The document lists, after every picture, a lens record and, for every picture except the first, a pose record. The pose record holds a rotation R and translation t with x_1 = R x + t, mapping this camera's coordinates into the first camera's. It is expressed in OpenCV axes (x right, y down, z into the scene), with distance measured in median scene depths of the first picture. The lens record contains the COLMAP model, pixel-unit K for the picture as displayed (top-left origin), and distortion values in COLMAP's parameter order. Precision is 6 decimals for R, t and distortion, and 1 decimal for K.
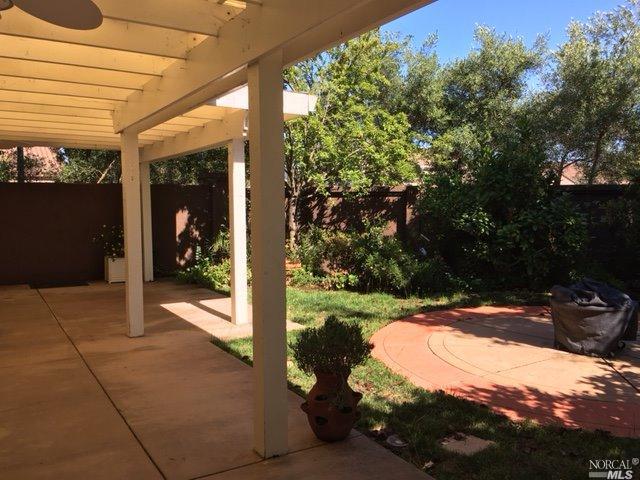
lens RADIAL K [[543.3, 0, 320.0], [0, 543.3, 240.0], [0, 0, 1]] dist [0.067767, -0.101119]
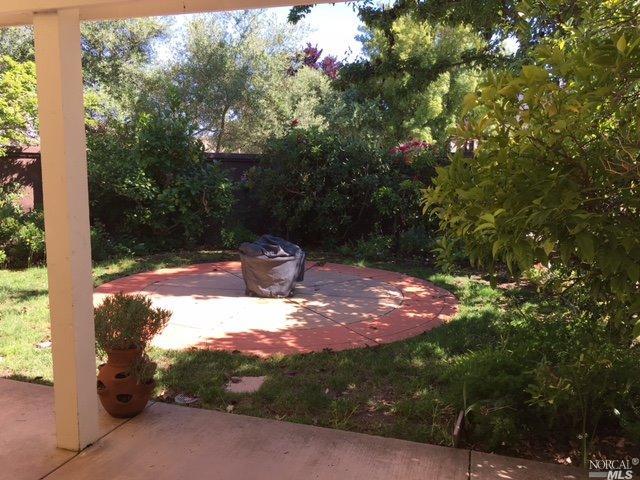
lens RADIAL K [[543.3, 0, 320.0], [0, 543.3, 240.0], [0, 0, 1]] dist [0.067767, -0.101119]
pose [[0.747328, -0.072562, 0.660482, -0.221635], [0.026774, 0.996500, 0.079183, -0.010846], [-0.663916, -0.041492, 0.746655, 0.030346]]
